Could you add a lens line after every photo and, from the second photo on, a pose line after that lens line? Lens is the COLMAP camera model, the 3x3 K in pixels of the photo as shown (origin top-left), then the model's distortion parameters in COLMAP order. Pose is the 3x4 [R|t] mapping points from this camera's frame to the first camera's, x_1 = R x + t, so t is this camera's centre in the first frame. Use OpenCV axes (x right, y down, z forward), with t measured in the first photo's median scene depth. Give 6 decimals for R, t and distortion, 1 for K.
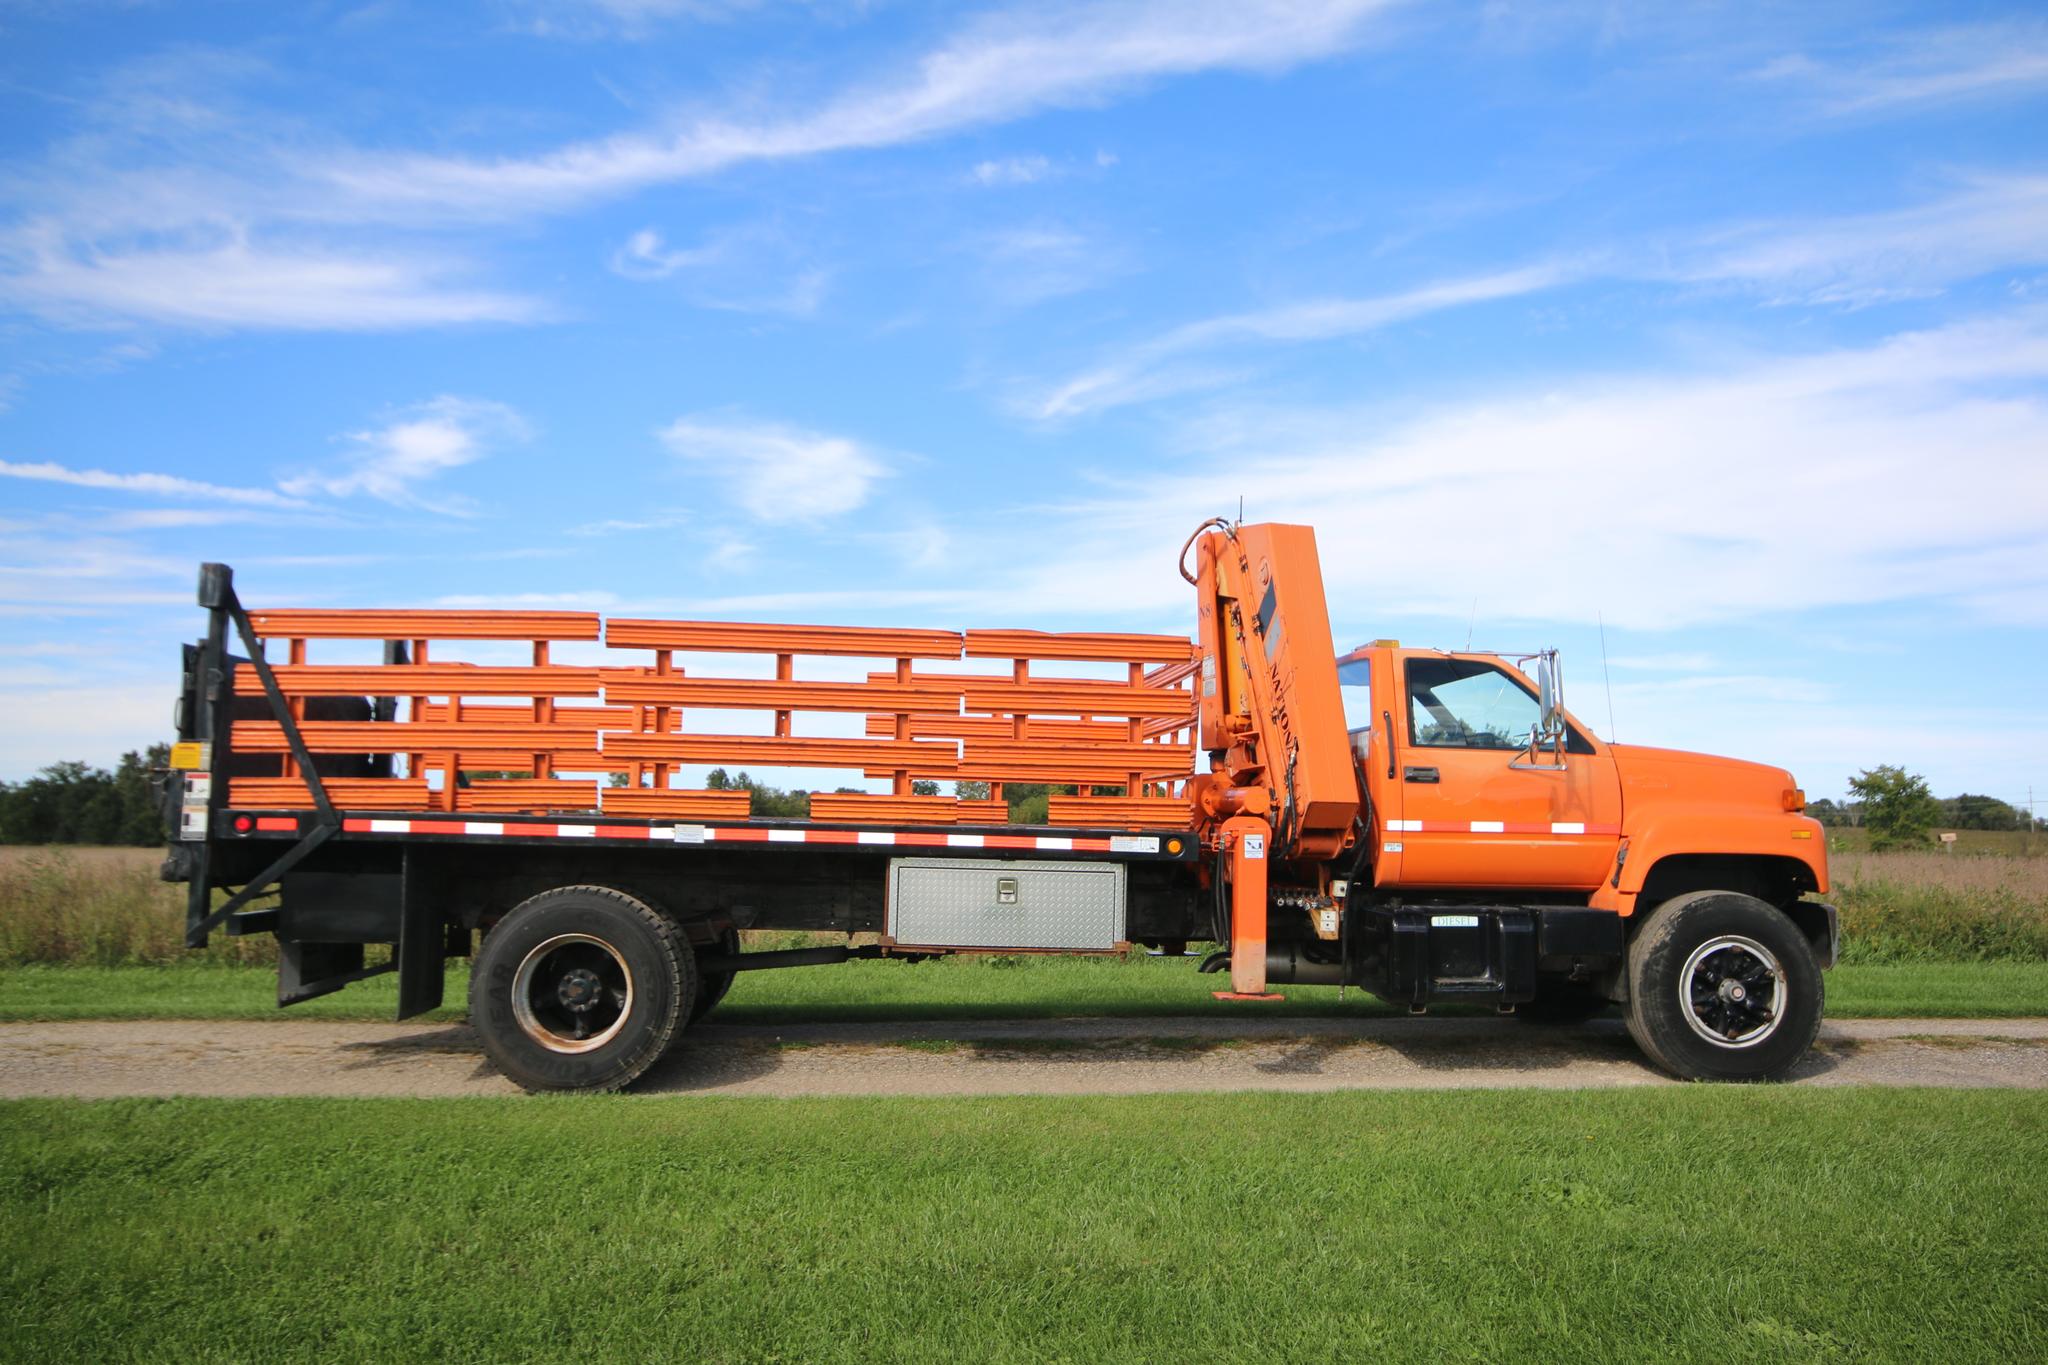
lens RADIAL K [[1424.7, 0, 1043.8], [0, 1424.7, 676.2], [0, 0, 1]] dist [0.012461, 0.015225]
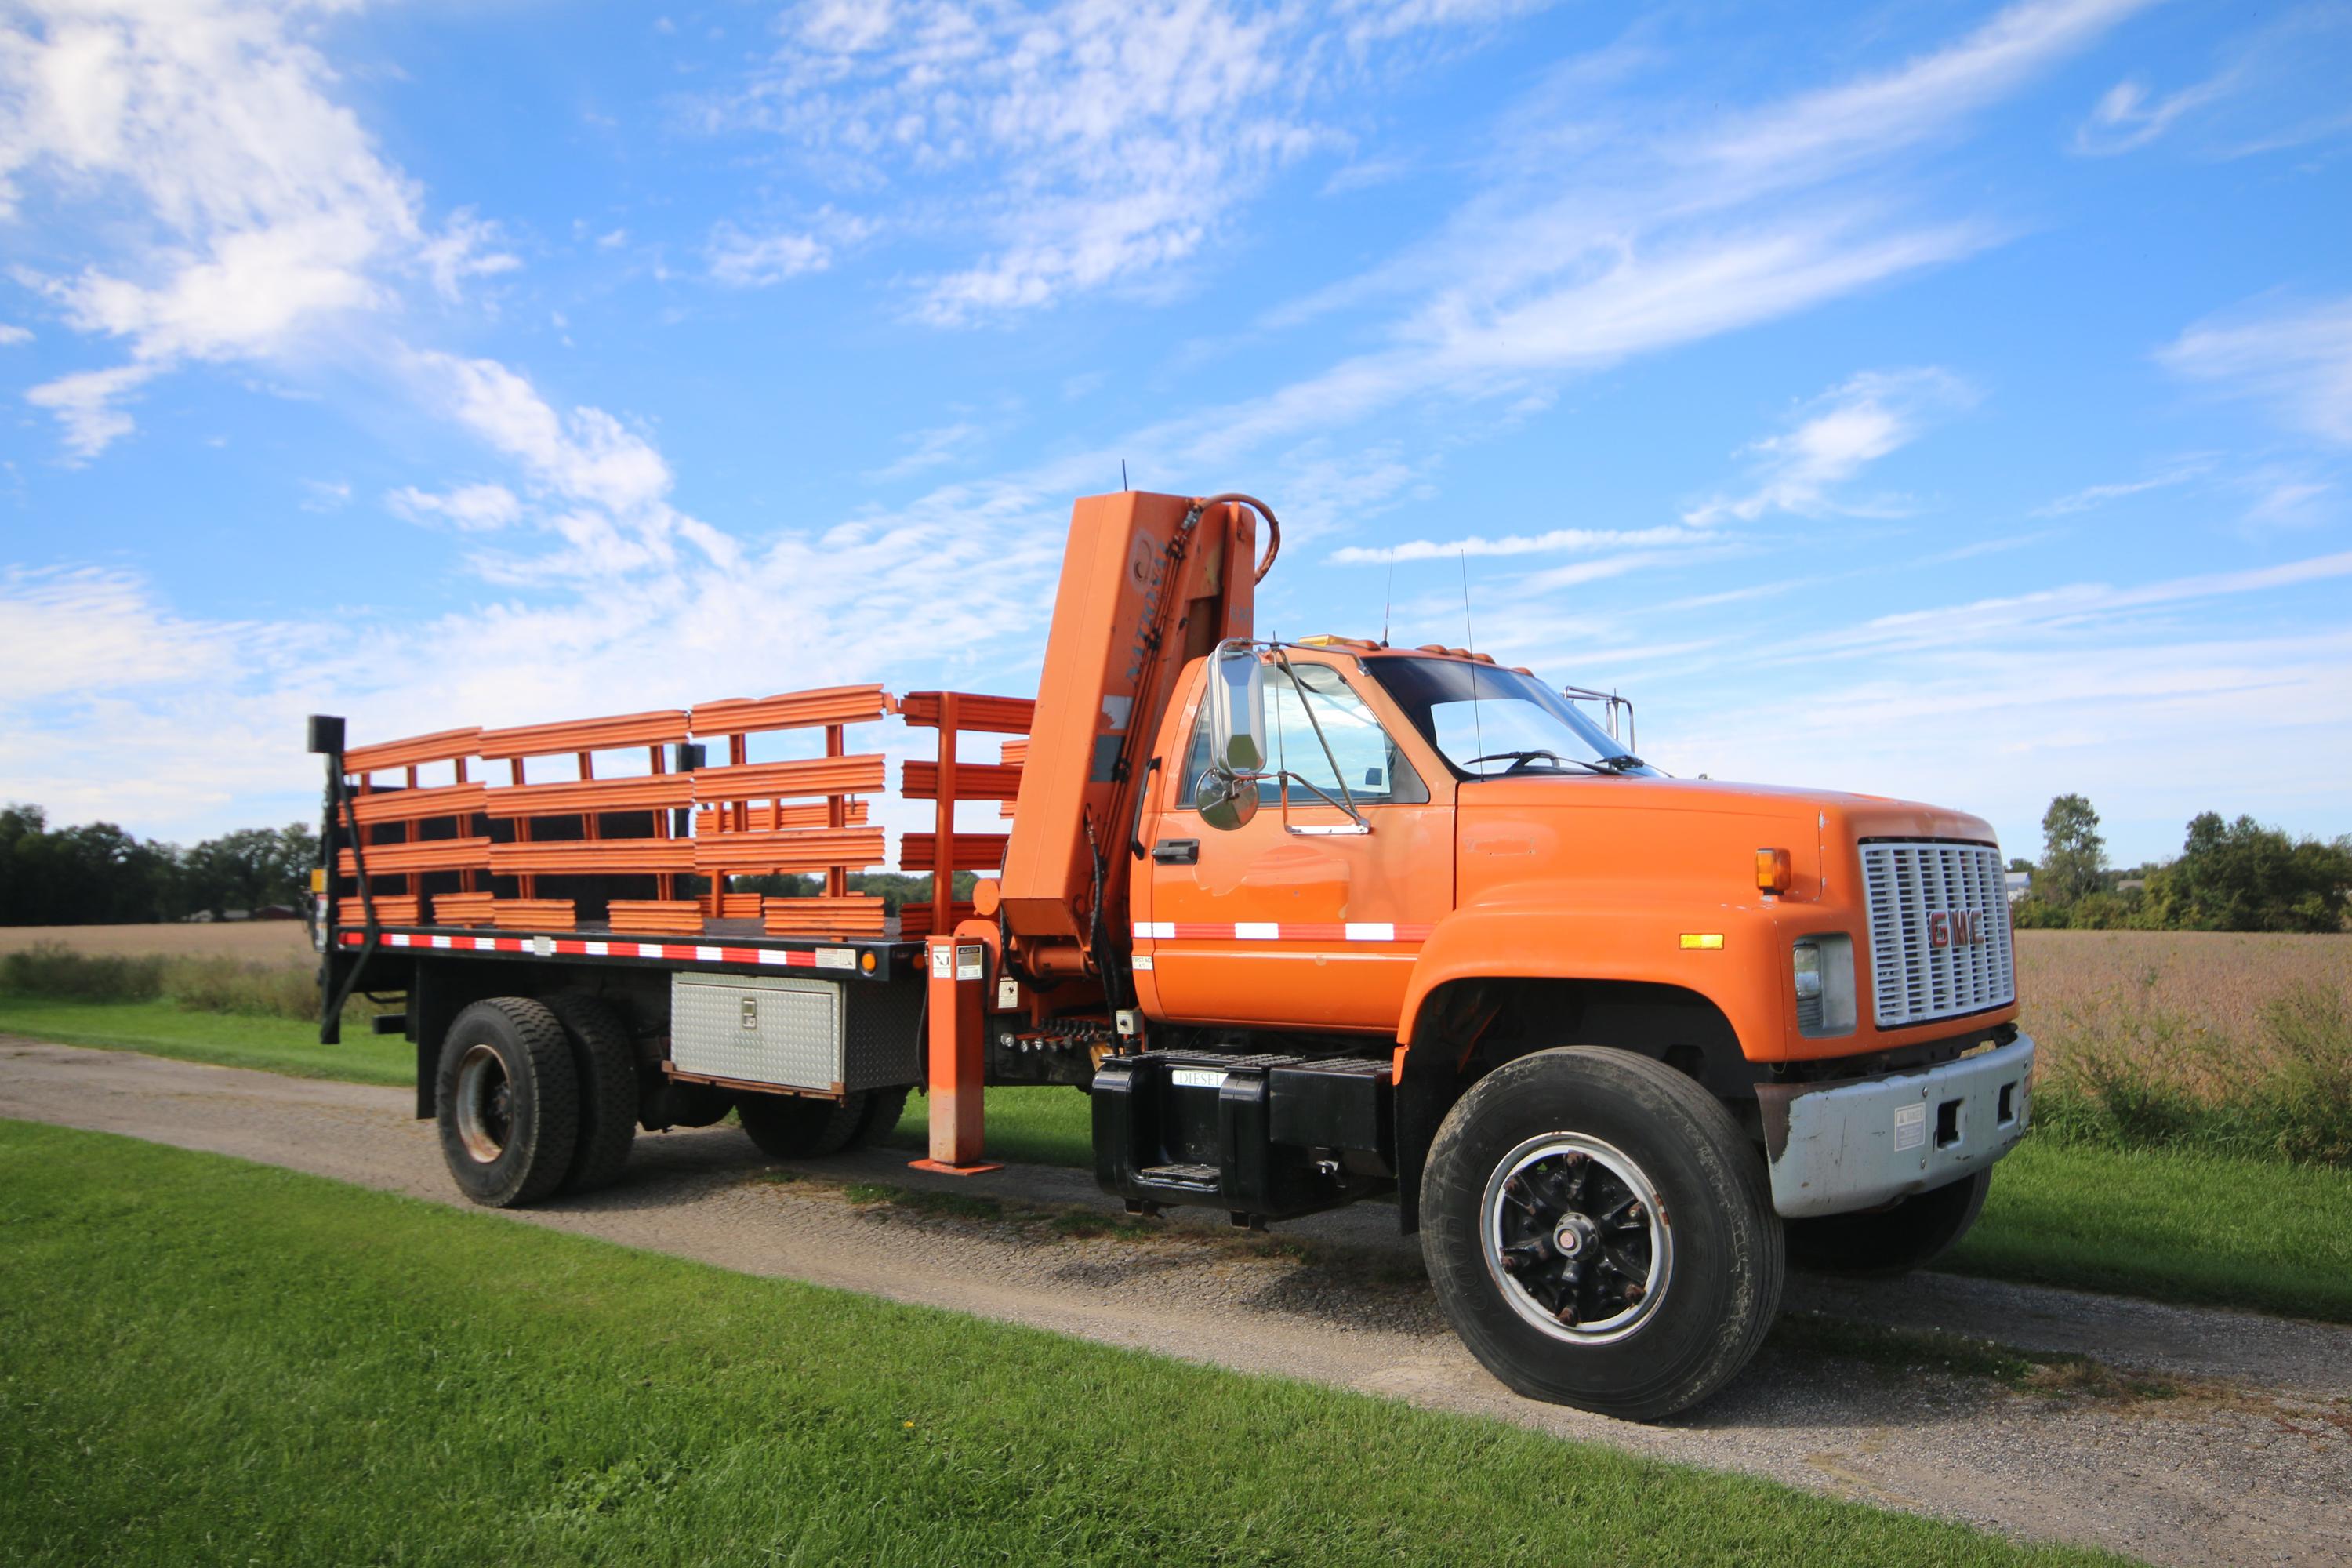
lens RADIAL K [[1748.0, 0, 1181.6], [0, 1748.0, 763.4], [0, 0, 1]] dist [0.016180, 0.008158]
pose [[0.706388, -0.073883, -0.703958, 0.864727], [0.093732, 0.995543, -0.010431, 0.038620], [0.701592, -0.058615, 0.710165, 0.451554]]
